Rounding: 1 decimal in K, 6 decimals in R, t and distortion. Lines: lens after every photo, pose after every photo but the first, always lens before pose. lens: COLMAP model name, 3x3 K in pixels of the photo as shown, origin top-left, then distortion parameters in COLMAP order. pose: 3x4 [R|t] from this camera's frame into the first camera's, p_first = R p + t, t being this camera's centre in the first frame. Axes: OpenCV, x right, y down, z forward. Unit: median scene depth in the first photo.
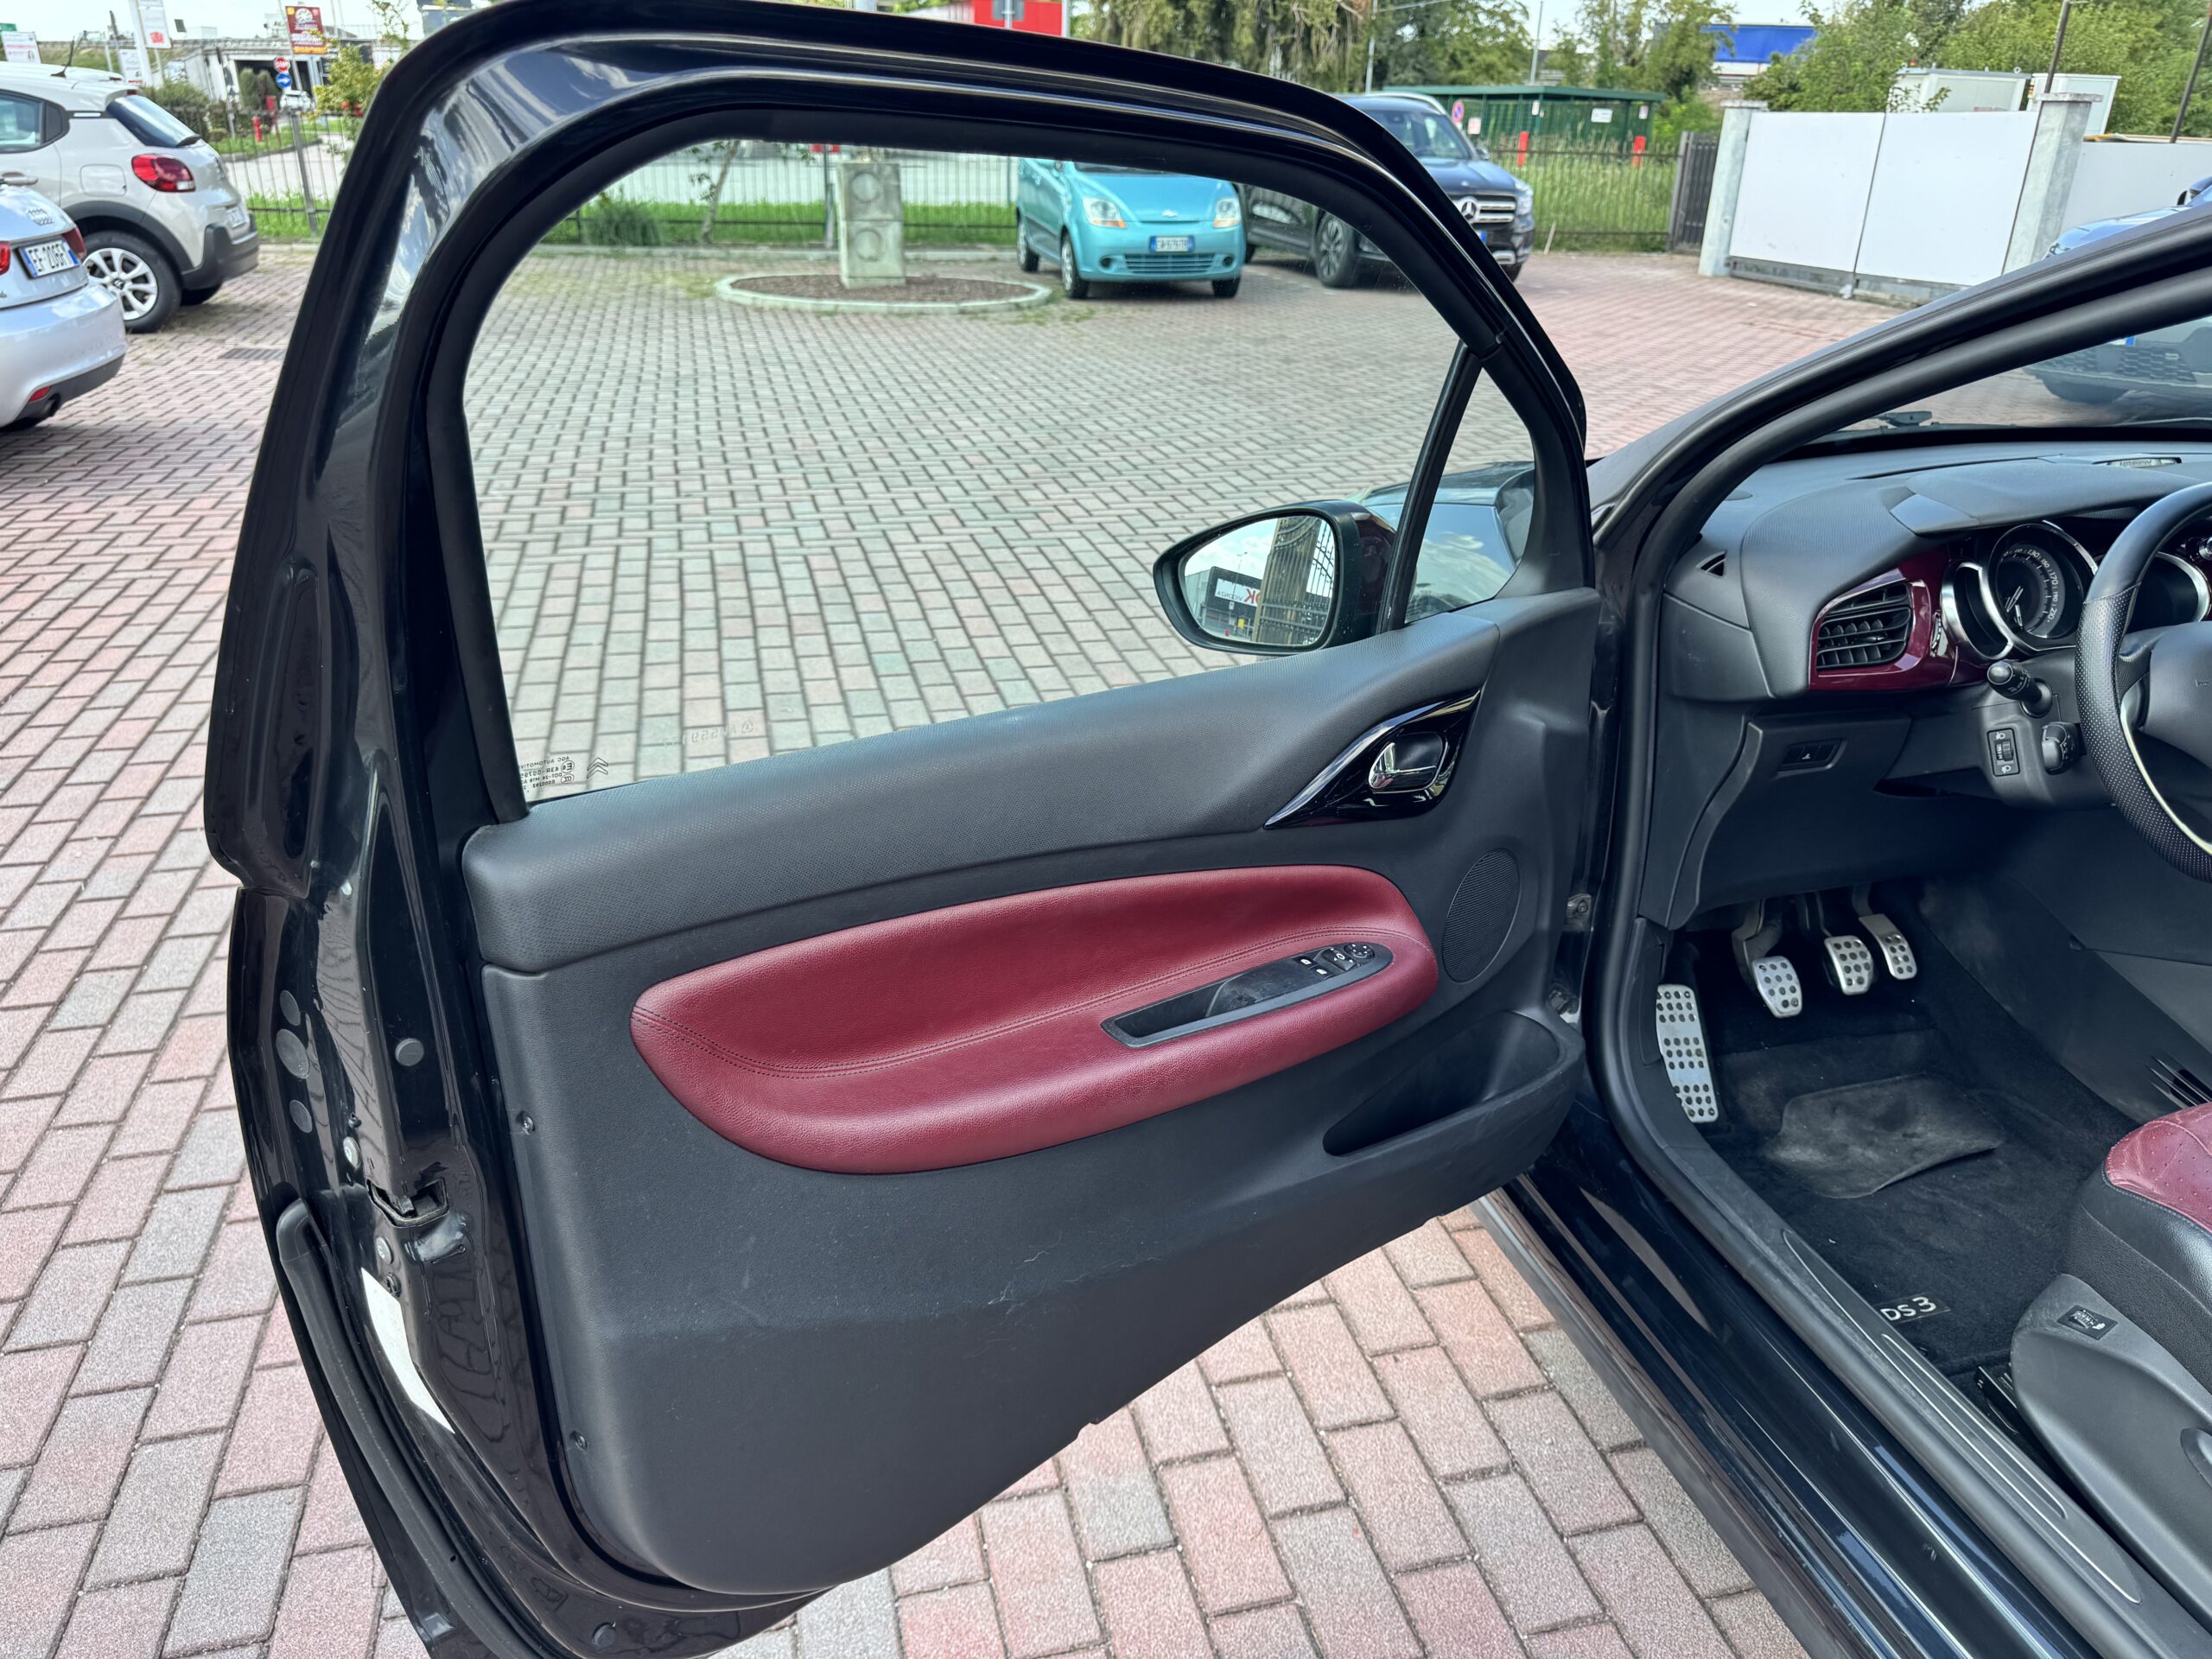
lens RADIAL K [[1583.2, 0, 1113.4], [0, 1583.2, 819.0], [0, 0, 1]] dist [0.012271, -0.013522]
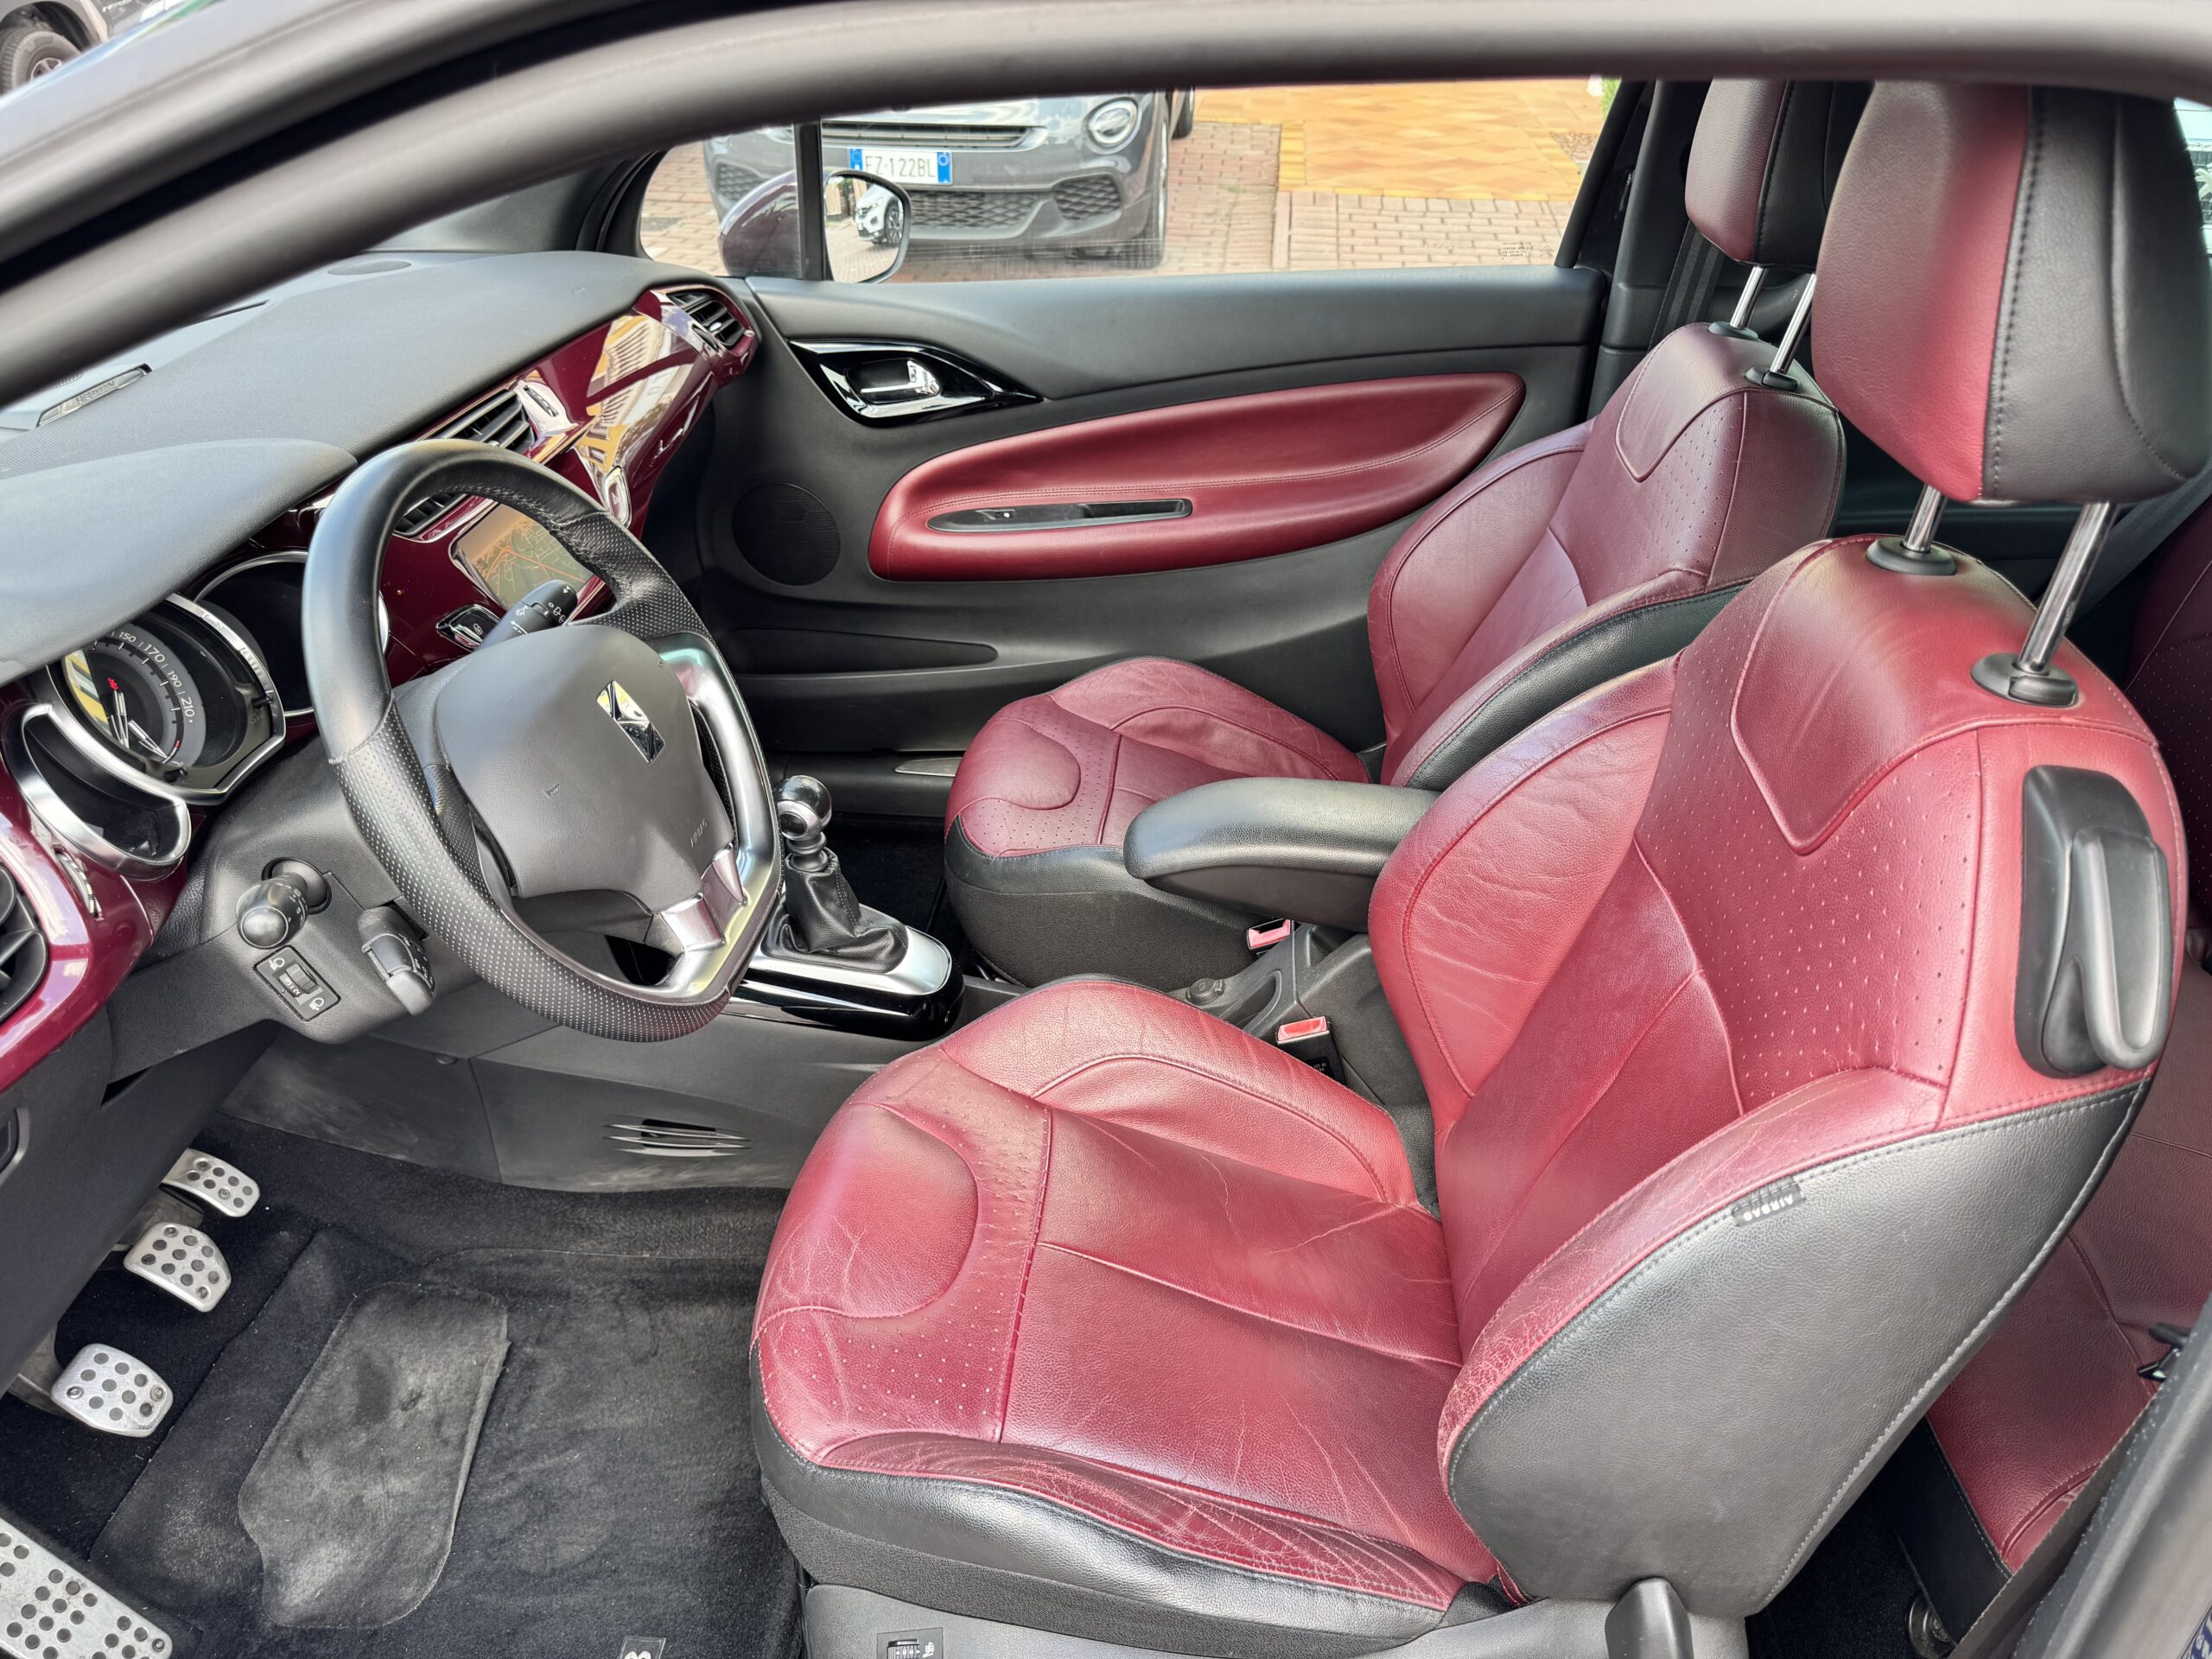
lens RADIAL K [[1583.2, 0, 1094.7], [0, 1583.2, 838.6], [0, 0, 1]] dist [0.012271, -0.013522]
pose [[0.346307, -0.507629, 0.788913, 0.183654], [0.384333, 0.843909, 0.374306, -0.149983], [-0.855780, 0.173581, 0.487351, 0.363688]]
